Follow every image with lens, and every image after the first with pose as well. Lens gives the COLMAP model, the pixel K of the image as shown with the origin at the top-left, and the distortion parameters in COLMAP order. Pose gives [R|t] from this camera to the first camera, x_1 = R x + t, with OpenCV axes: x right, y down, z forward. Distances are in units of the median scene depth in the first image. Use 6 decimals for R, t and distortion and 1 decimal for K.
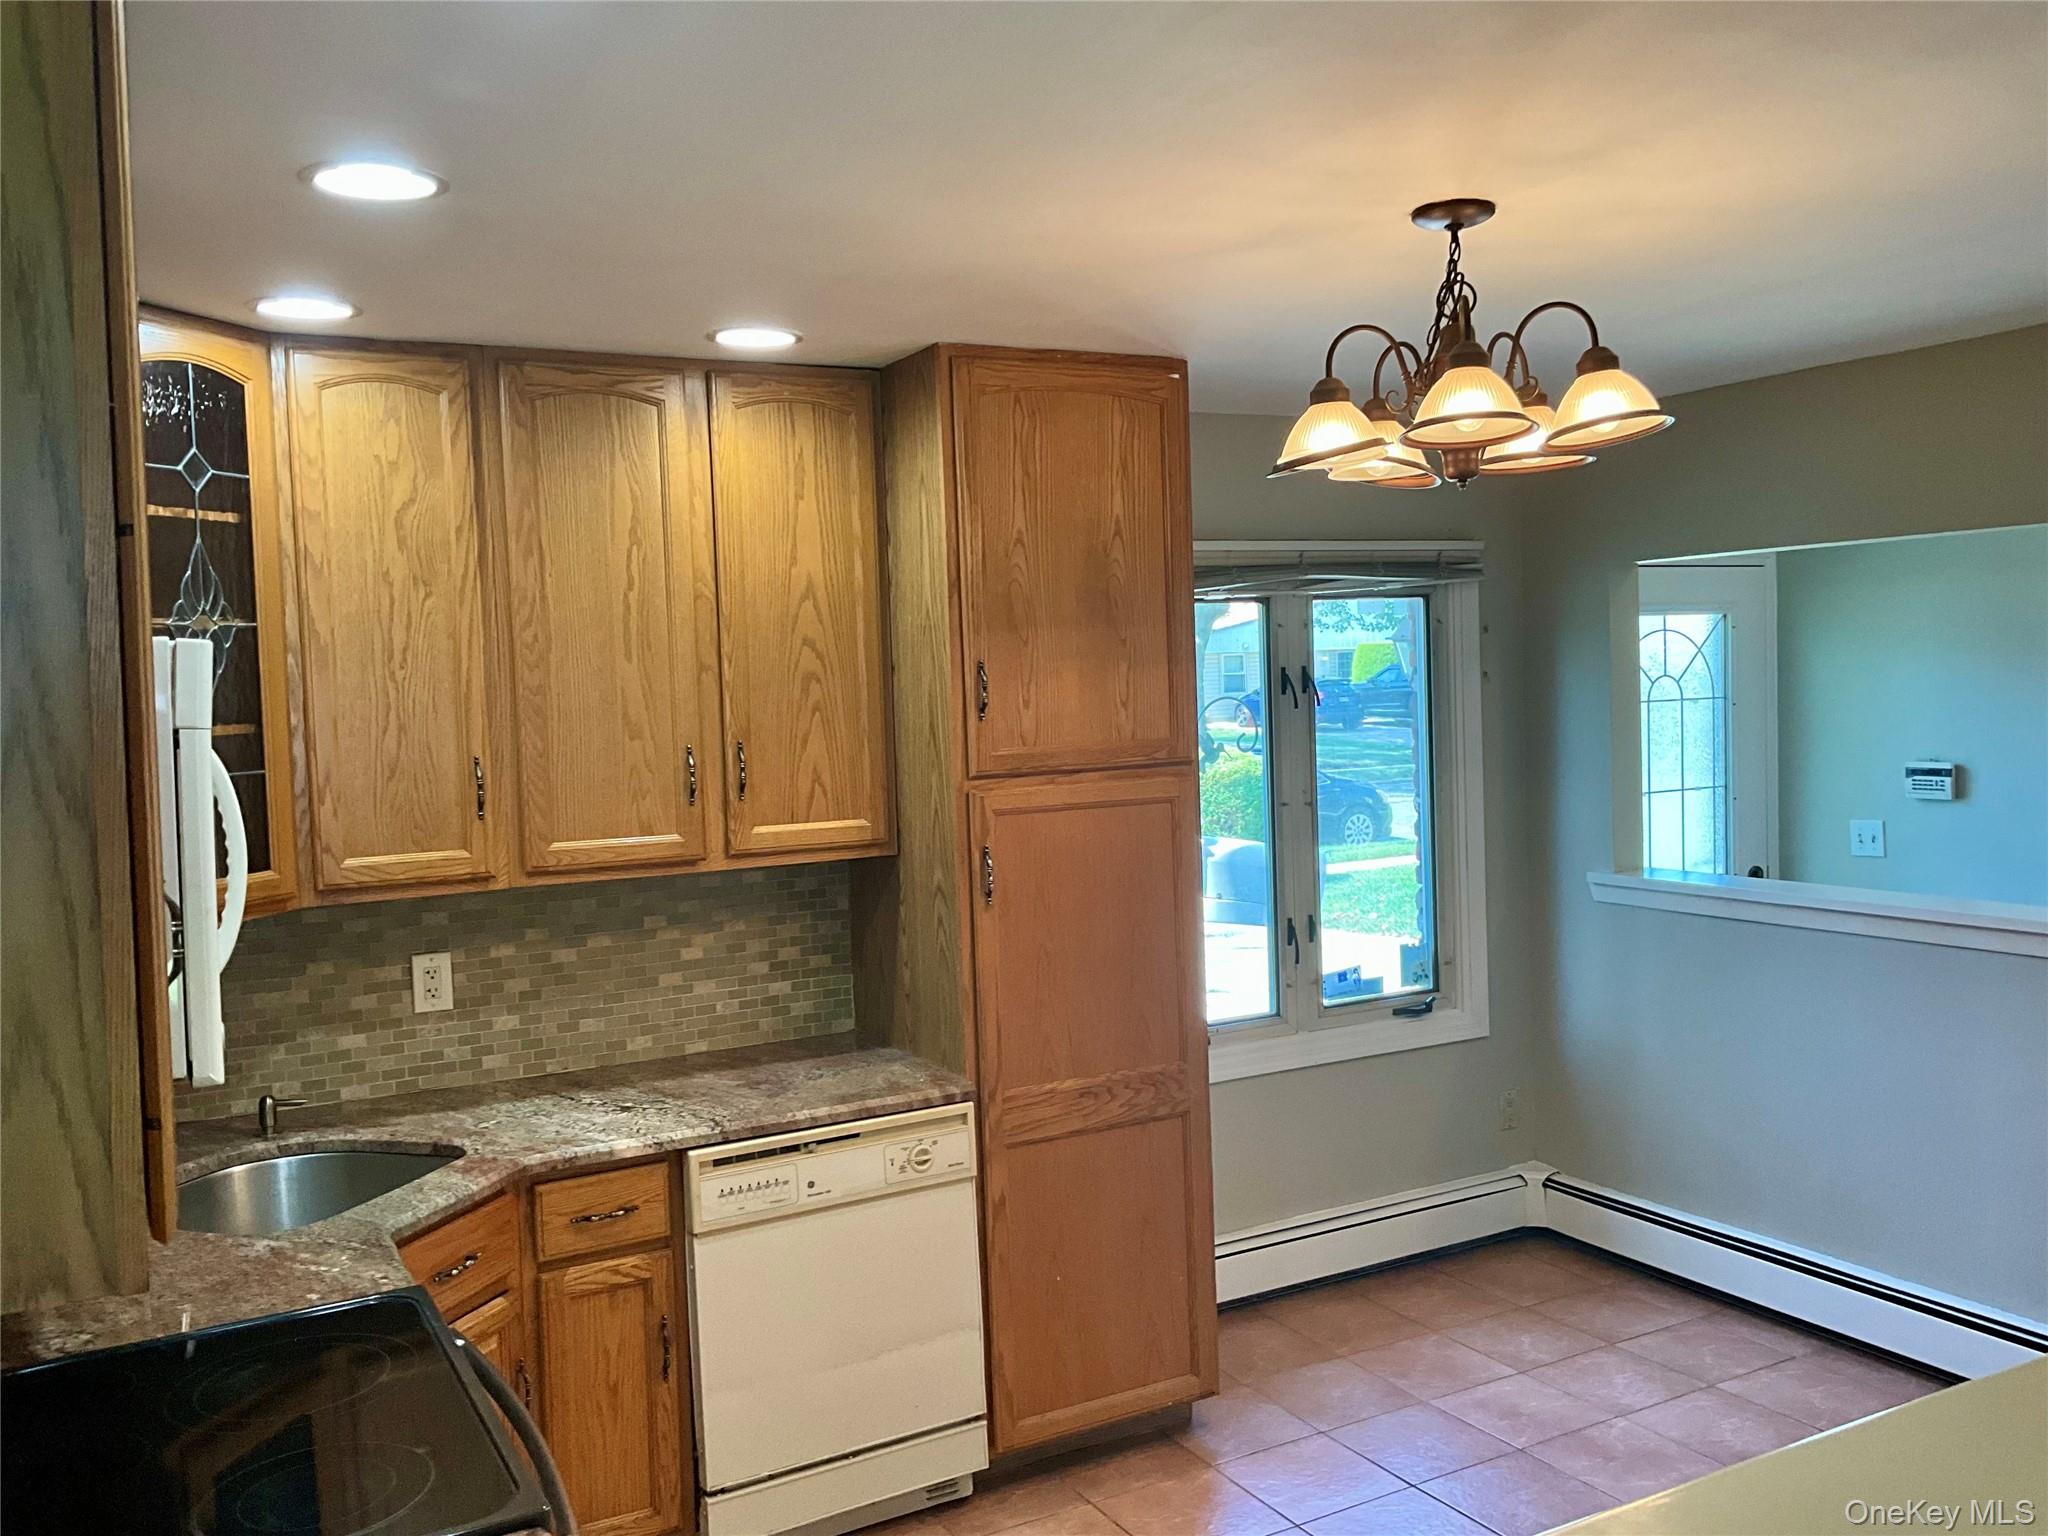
lens RADIAL K [[1703.9, 0, 1024.0], [0, 1703.9, 768.0], [0, 0, 1]] dist [0.130682, -0.270647]
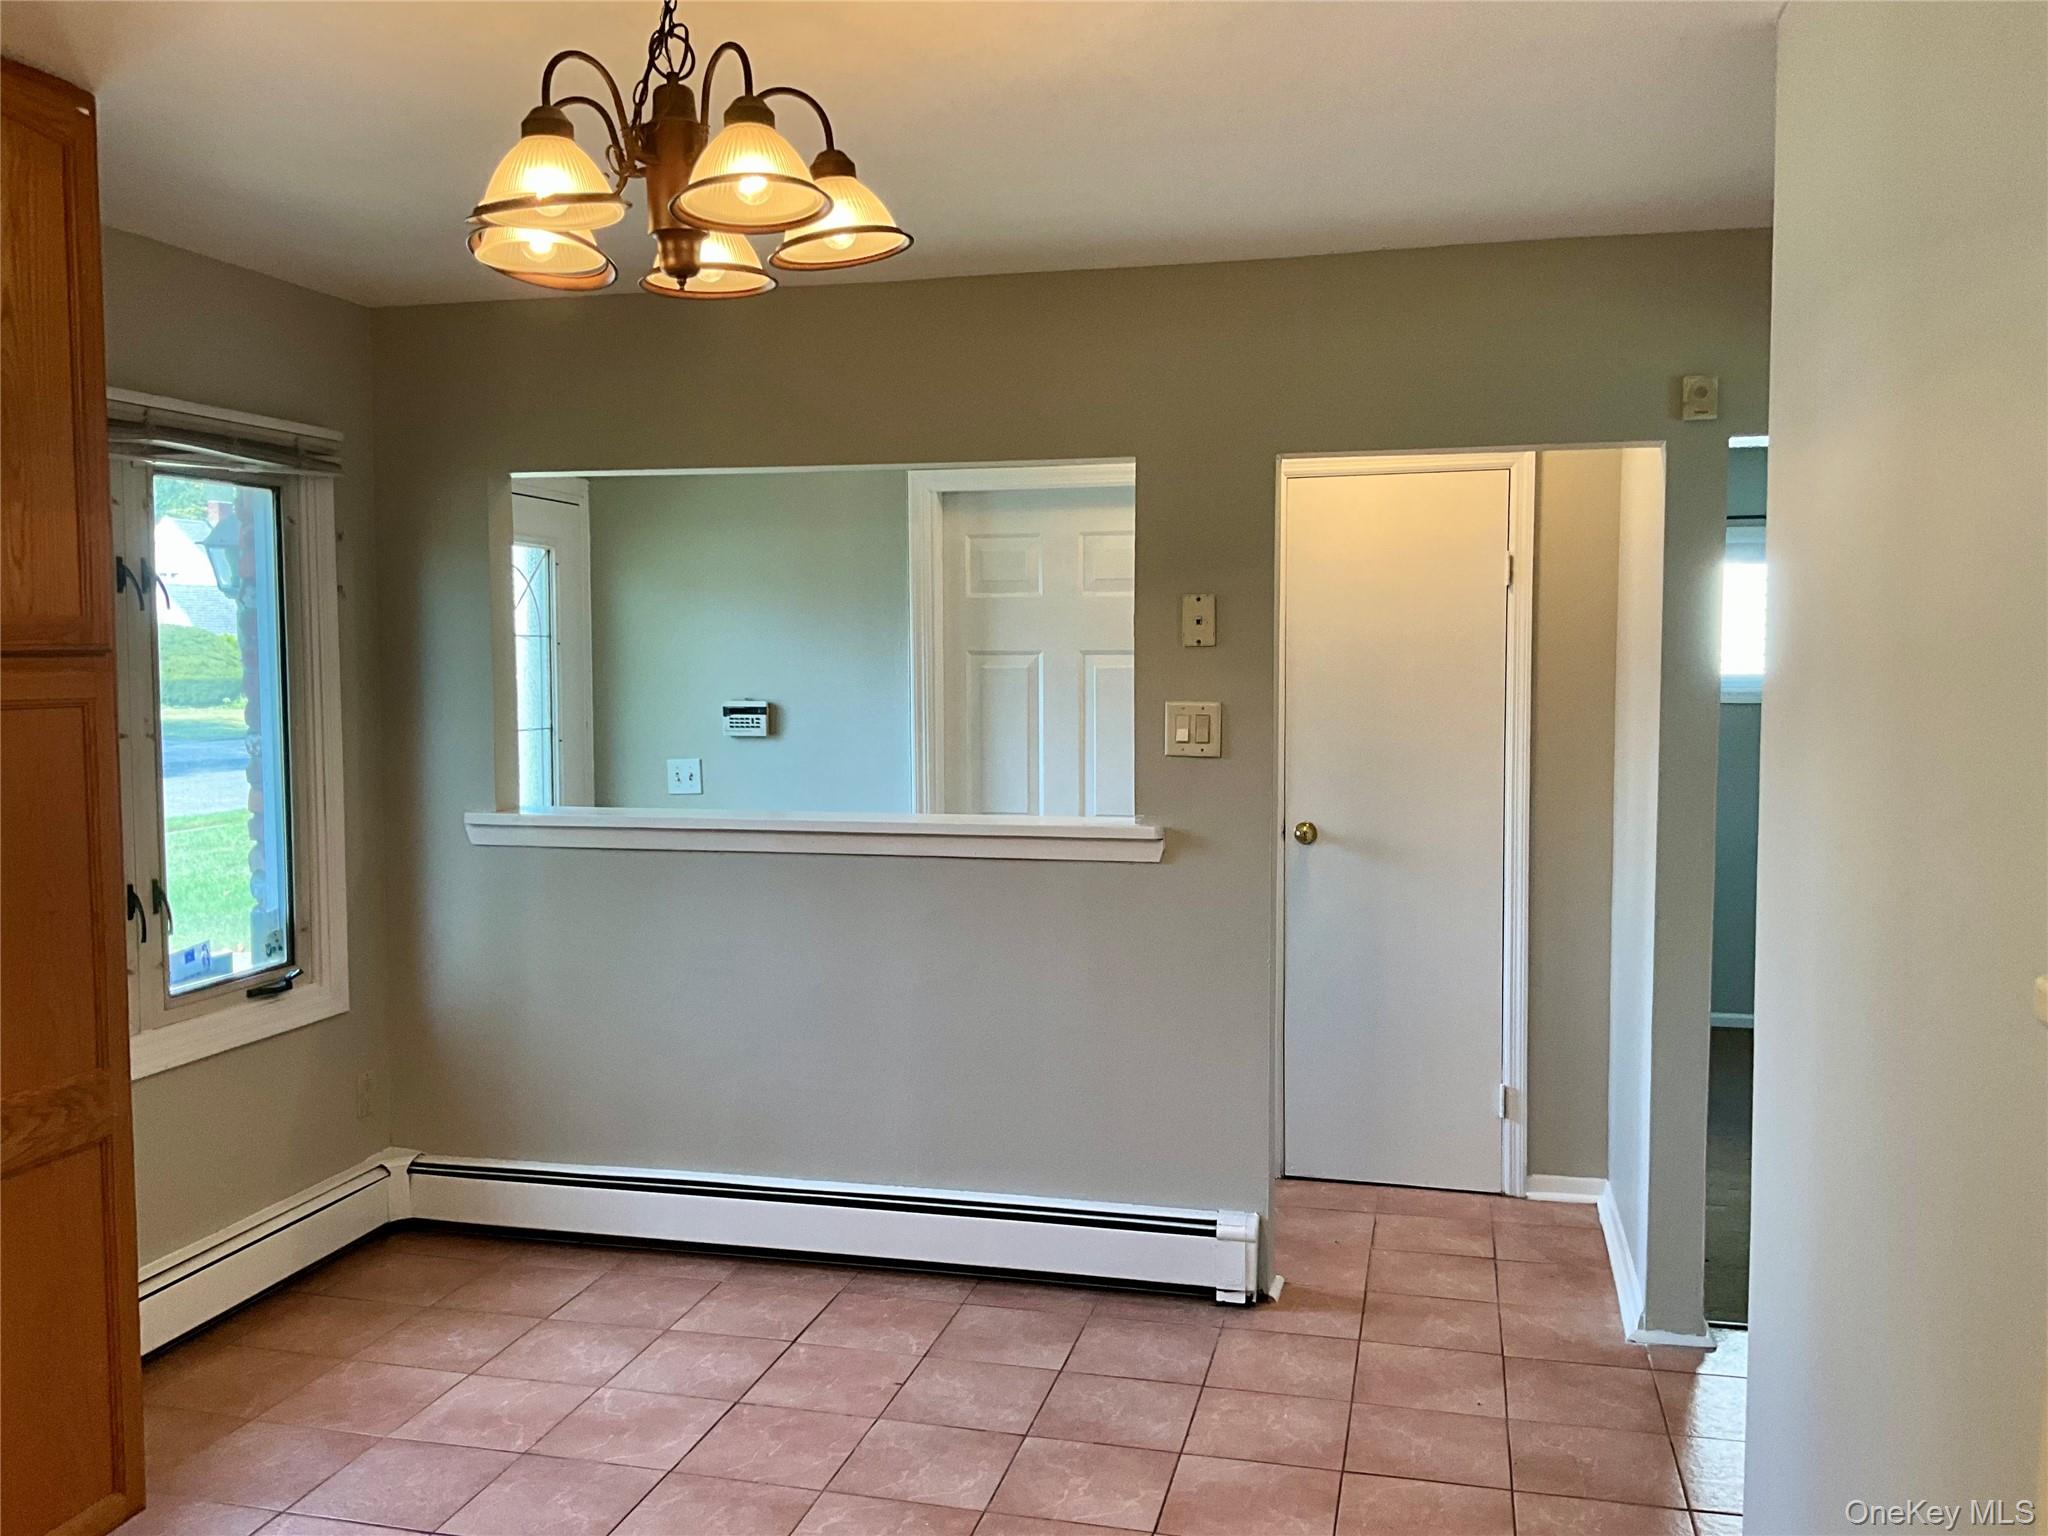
lens RADIAL K [[1712.9, 0, 1025.8], [0, 1712.9, 773.4], [0, 0, 1]] dist [0.056167, -0.094154]
pose [[0.680206, -0.017103, 0.732821, -0.177894], [0.017619, 0.999820, 0.006980, 0.050577], [-0.732809, 0.008164, 0.680386, 0.225144]]
